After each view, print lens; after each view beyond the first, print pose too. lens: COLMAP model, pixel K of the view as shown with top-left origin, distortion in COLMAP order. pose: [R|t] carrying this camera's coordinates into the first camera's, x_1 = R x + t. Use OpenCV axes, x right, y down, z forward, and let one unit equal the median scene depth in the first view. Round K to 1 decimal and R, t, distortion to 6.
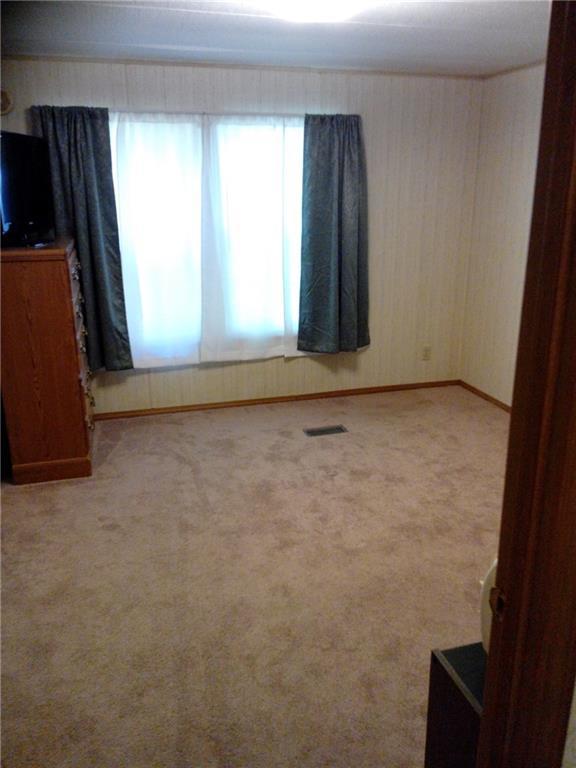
lens RADIAL K [[628.0, 0, 288.0], [0, 628.0, 384.0], [0, 0, 1]] dist [0.000719, -0.012032]
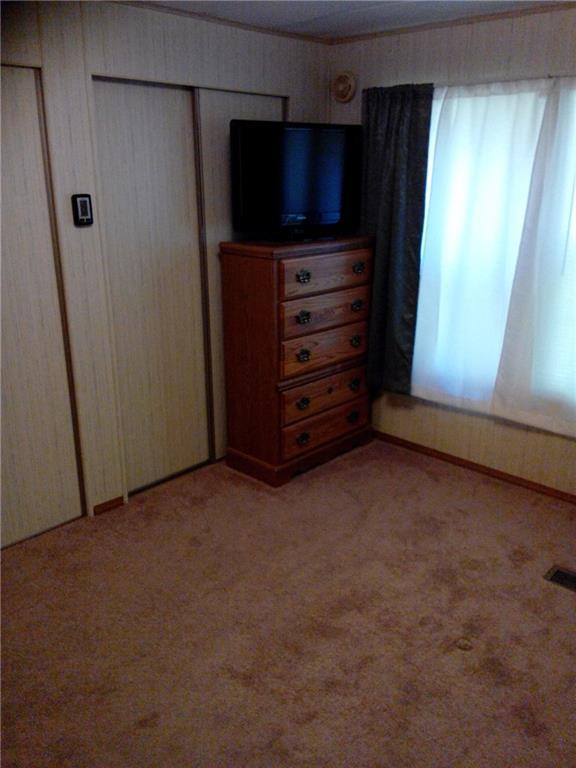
lens RADIAL K [[628.0, 0, 288.0], [0, 628.0, 384.0], [0, 0, 1]] dist [0.000719, -0.012032]
pose [[0.512464, 0.284428, -0.810235, 0.379342], [-0.259648, 0.950709, 0.169516, -0.152090], [0.818513, 0.123505, 0.561056, 0.422719]]
